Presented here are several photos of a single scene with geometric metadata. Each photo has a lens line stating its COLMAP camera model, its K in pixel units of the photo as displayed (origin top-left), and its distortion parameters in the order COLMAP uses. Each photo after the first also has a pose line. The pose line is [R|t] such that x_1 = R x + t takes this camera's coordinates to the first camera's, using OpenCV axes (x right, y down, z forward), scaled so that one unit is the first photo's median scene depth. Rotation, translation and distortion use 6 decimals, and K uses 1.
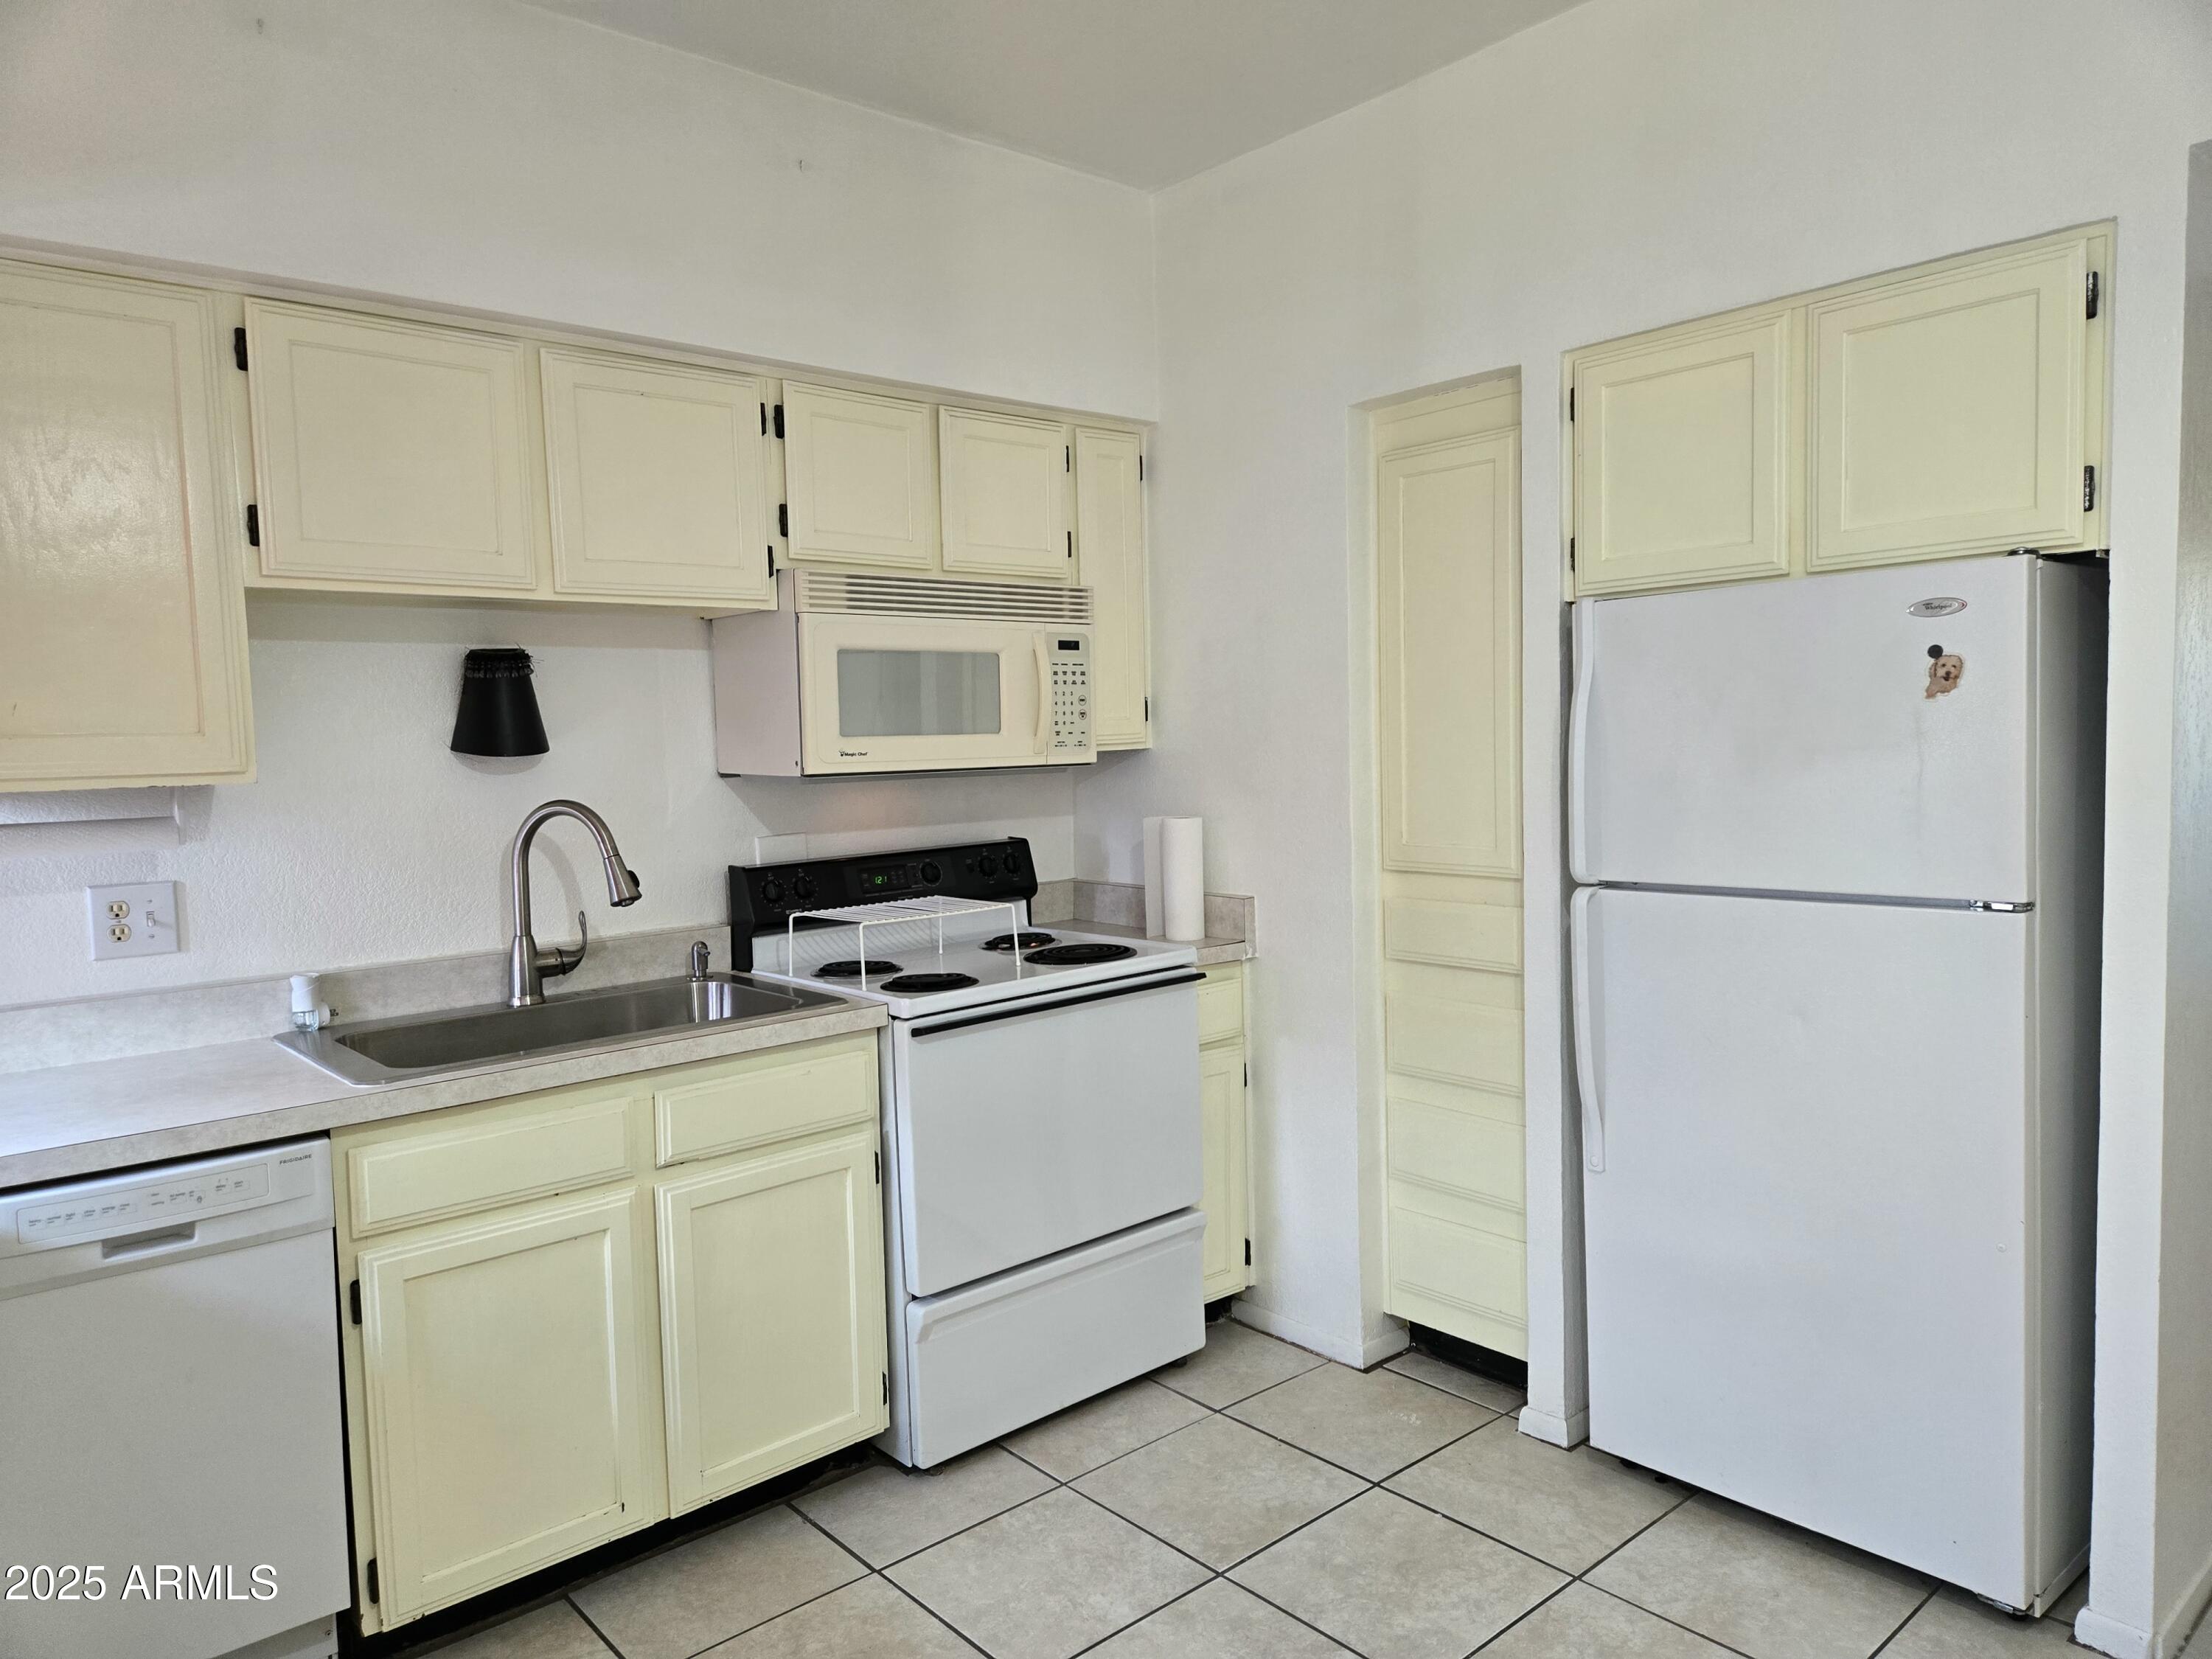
lens RADIAL K [[1493.5, 0, 1105.2], [0, 1493.5, 818.3], [0, 0, 1]] dist [0.090118, -0.087559]
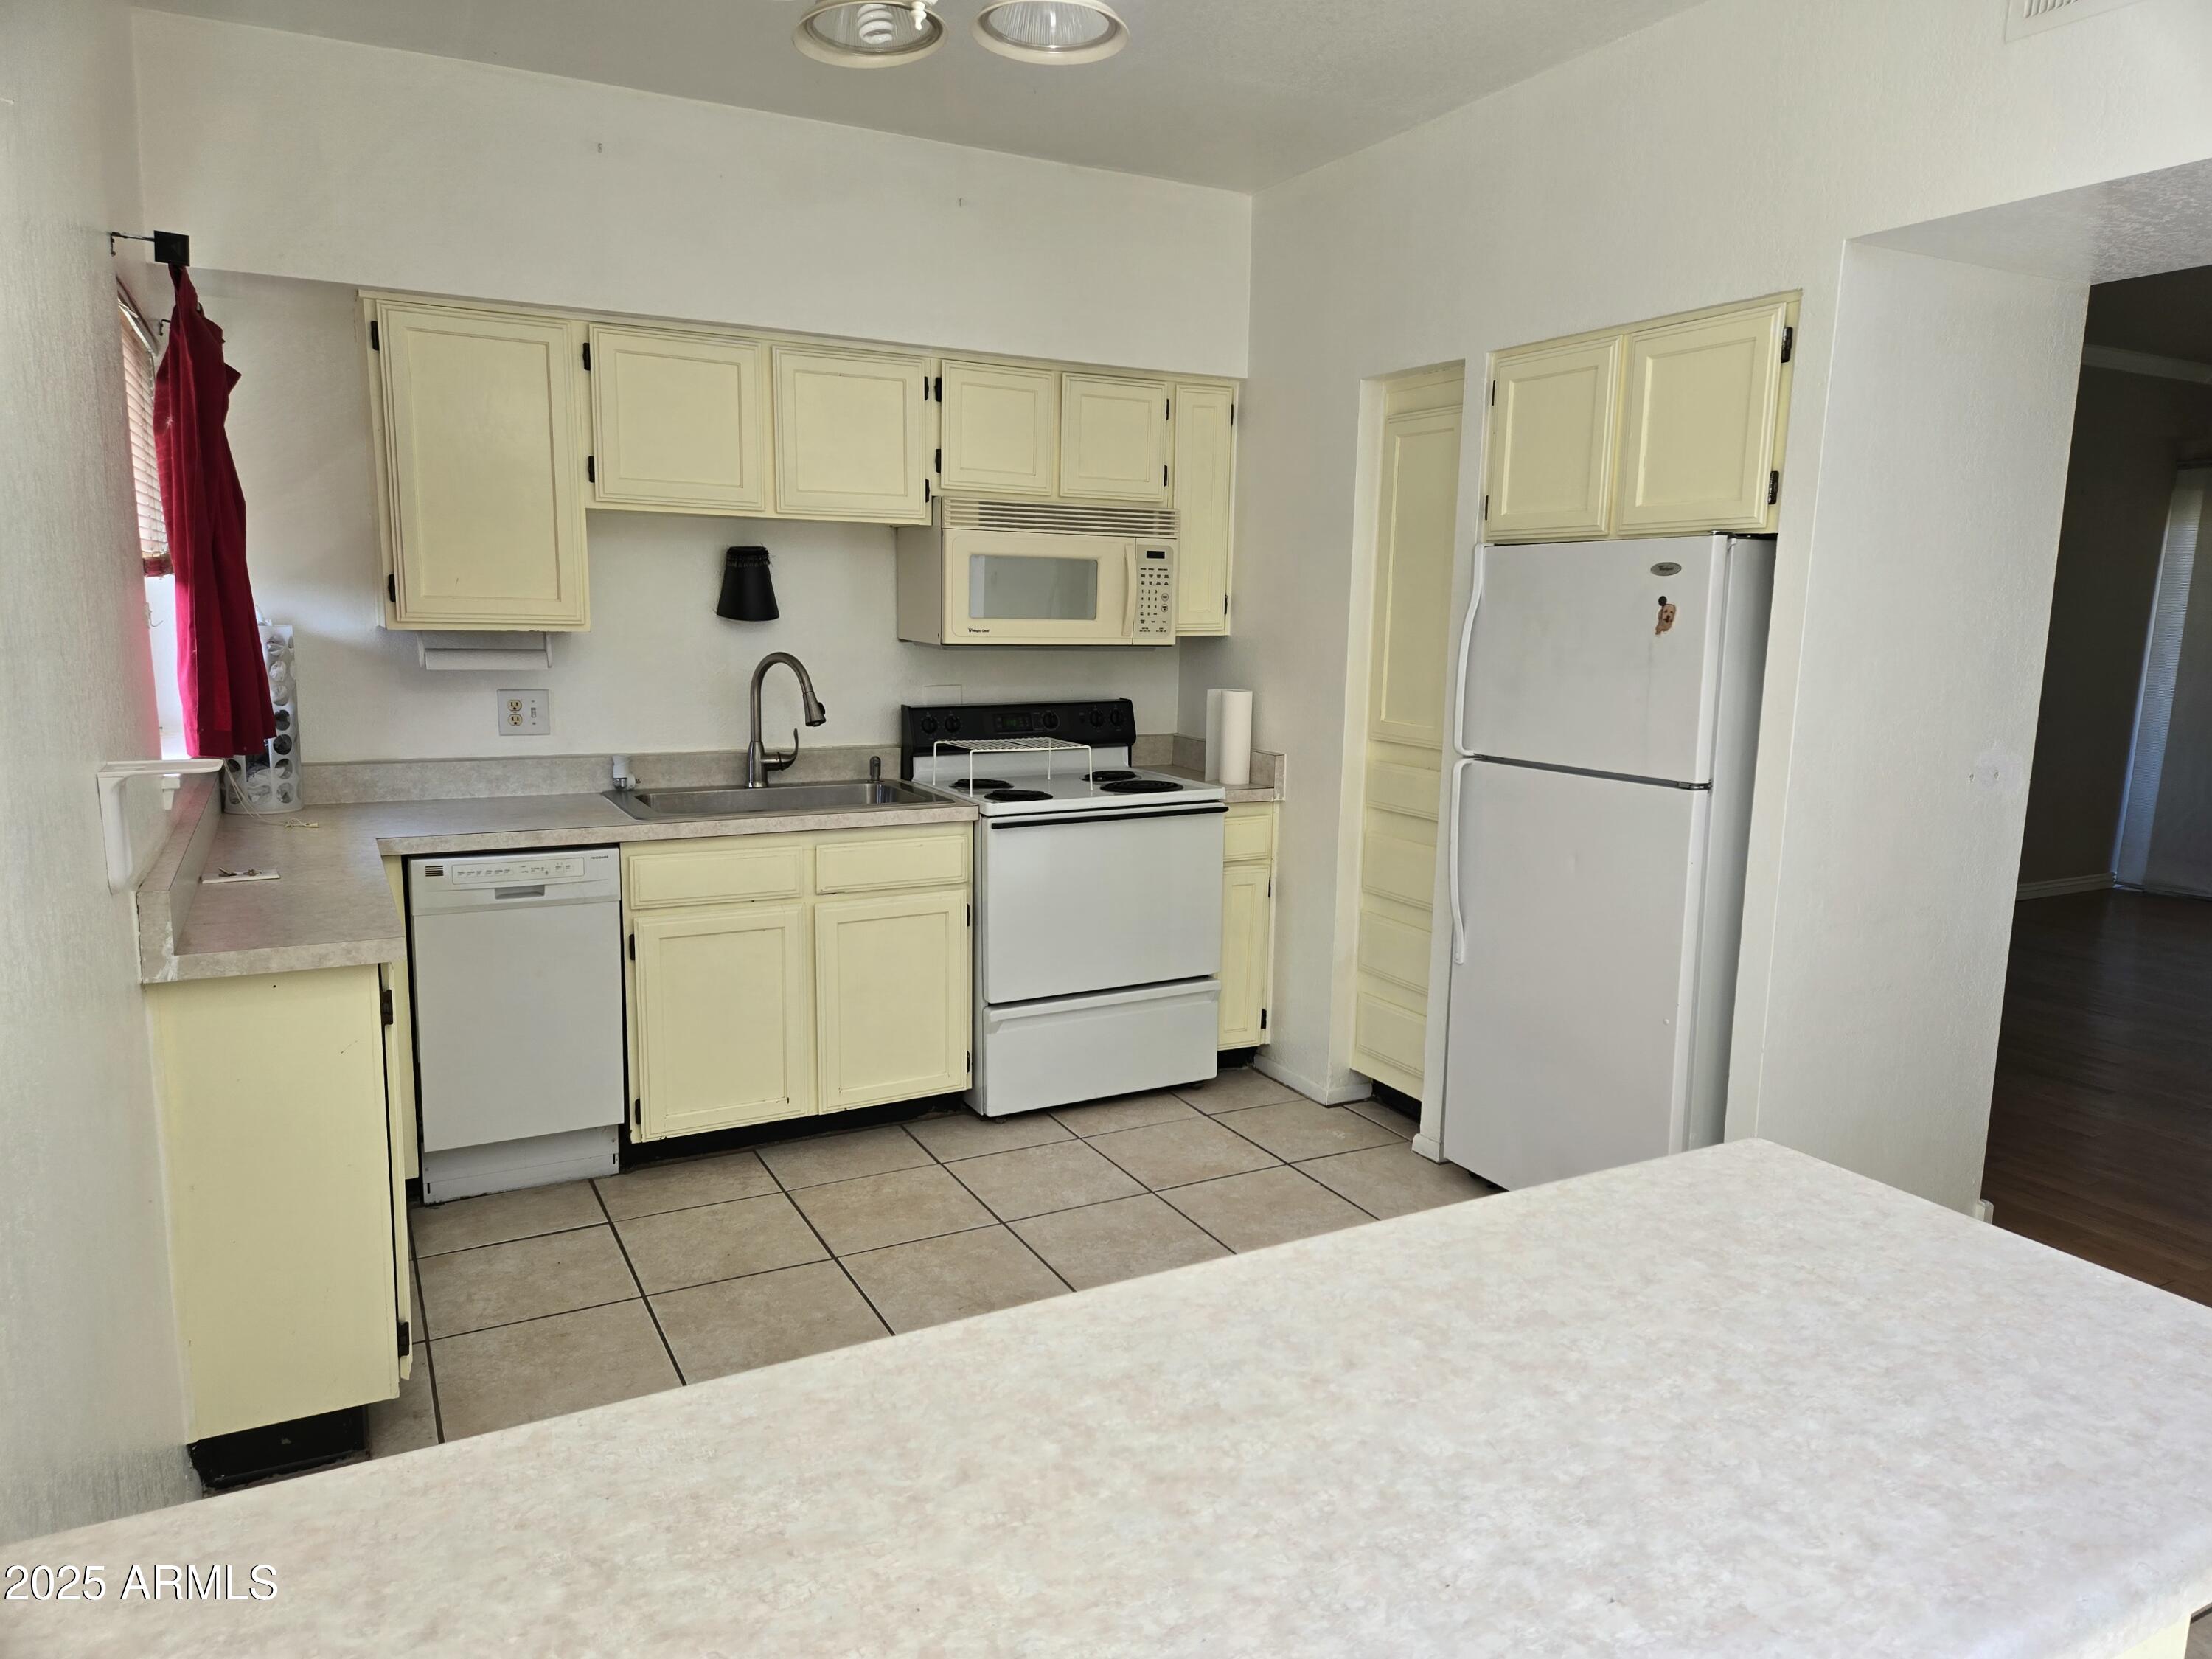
lens RADIAL K [[1493.5, 0, 1105.2], [0, 1493.5, 818.3], [0, 0, 1]] dist [0.090118, -0.087559]
pose [[0.972004, 0.079423, -0.221135, 0.276240], [-0.058889, 0.993447, 0.097958, -0.012624], [0.227466, -0.082193, 0.970311, -0.358175]]
